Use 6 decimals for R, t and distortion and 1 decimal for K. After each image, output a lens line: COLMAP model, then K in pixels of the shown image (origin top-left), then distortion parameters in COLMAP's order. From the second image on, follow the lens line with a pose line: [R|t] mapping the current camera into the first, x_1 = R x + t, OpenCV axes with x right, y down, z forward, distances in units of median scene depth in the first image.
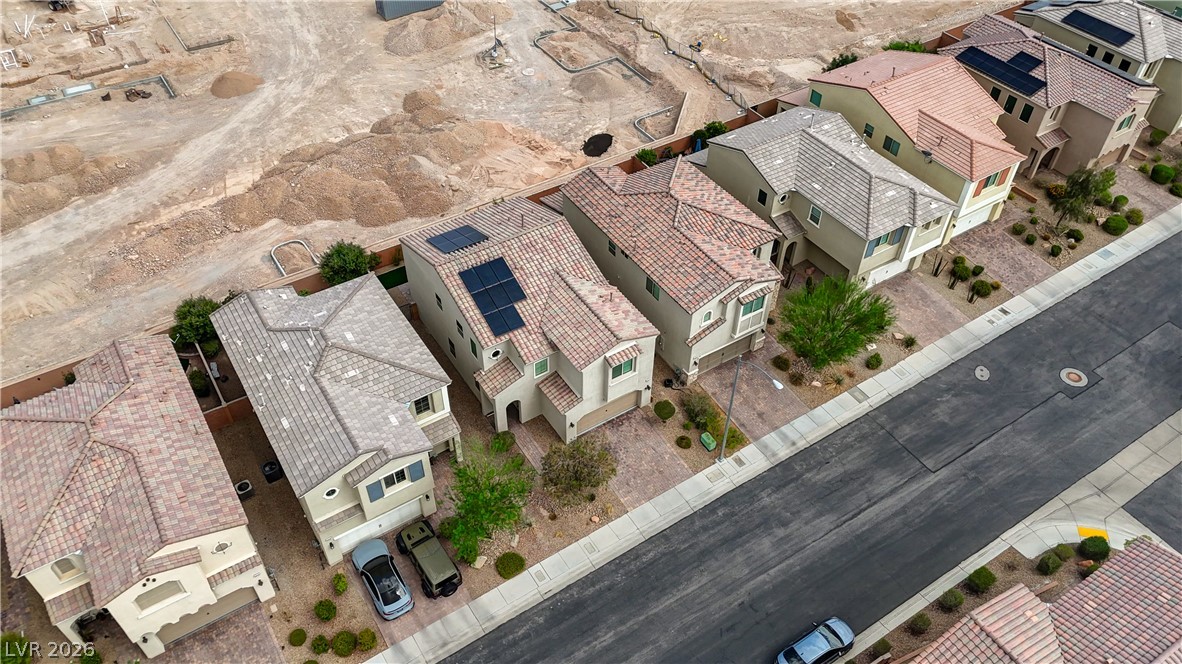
lens RADIAL K [[868.5, 0, 587.3], [0, 868.5, 332.6], [0, 0, 1]] dist [0.071043, -0.063083]
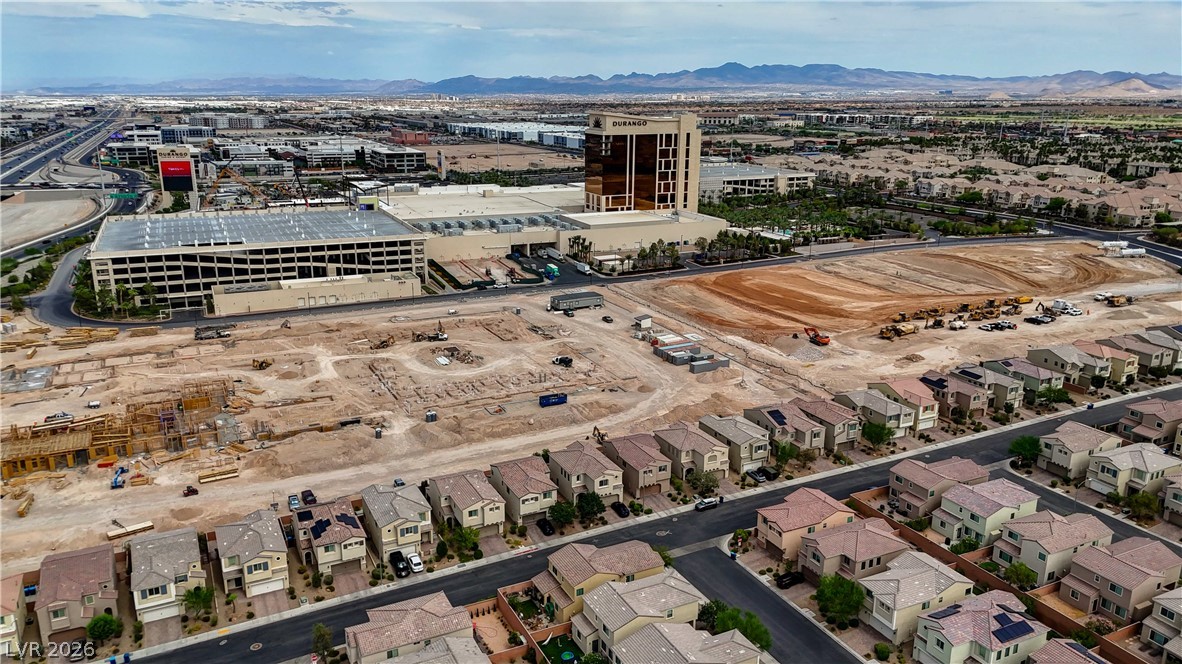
lens RADIAL K [[863.0, 0, 587.8], [0, 863.0, 337.4], [0, 0, 1]] dist [0.093924, -0.109429]
pose [[0.993876, 0.028716, -0.106703, -0.411998], [-0.076261, 0.877059, -0.474291, 1.144849], [0.079965, 0.479524, 0.873878, -1.889966]]
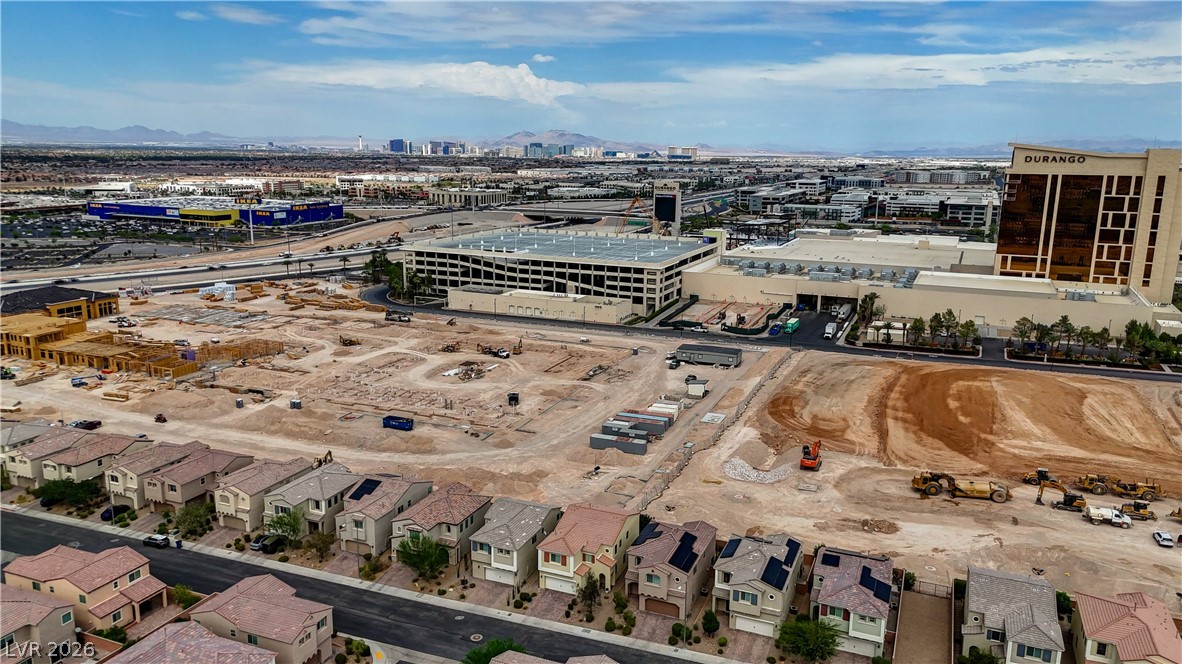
lens RADIAL K [[863.0, 0, 587.8], [0, 863.0, 337.4], [0, 0, 1]] dist [0.093924, -0.109429]
pose [[0.570703, 0.179009, -0.801408, 1.885779], [-0.581912, 0.776756, -0.240891, -0.127718], [0.579376, 0.603826, 0.547464, -0.284643]]
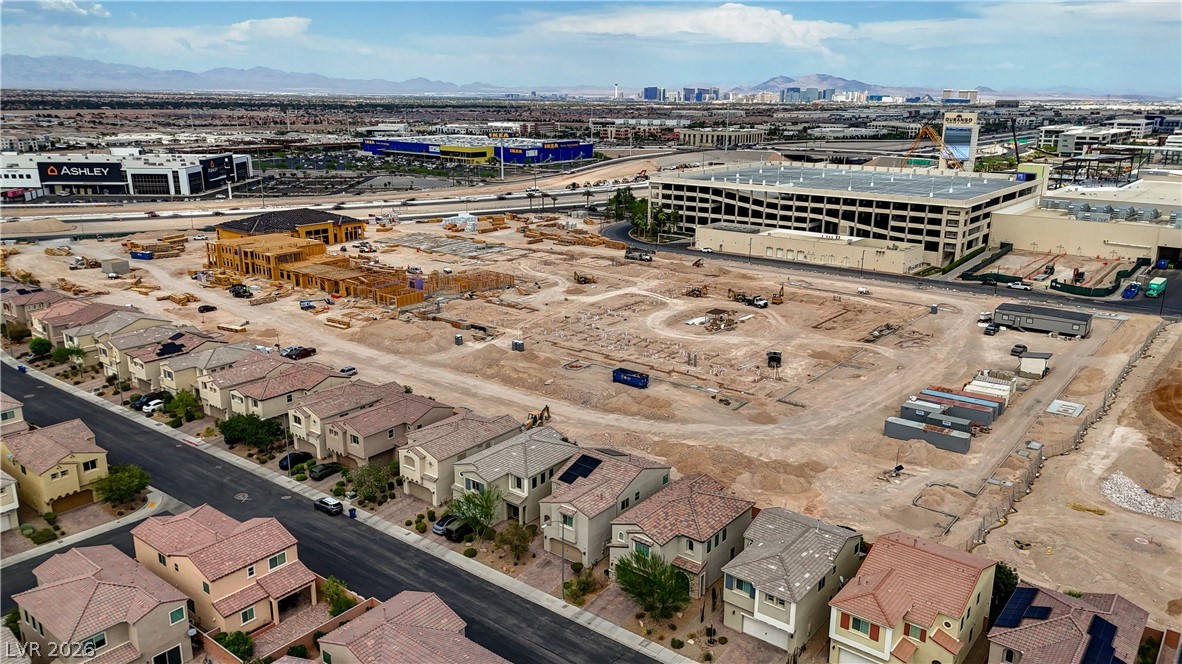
lens RADIAL K [[863.0, 0, 587.8], [0, 863.0, 337.4], [0, 0, 1]] dist [0.093924, -0.109429]
pose [[0.321110, 0.255338, -0.911971, 1.291845], [-0.666288, 0.745243, -0.025948, -0.182356], [0.673014, 0.615967, 0.409434, 0.018481]]
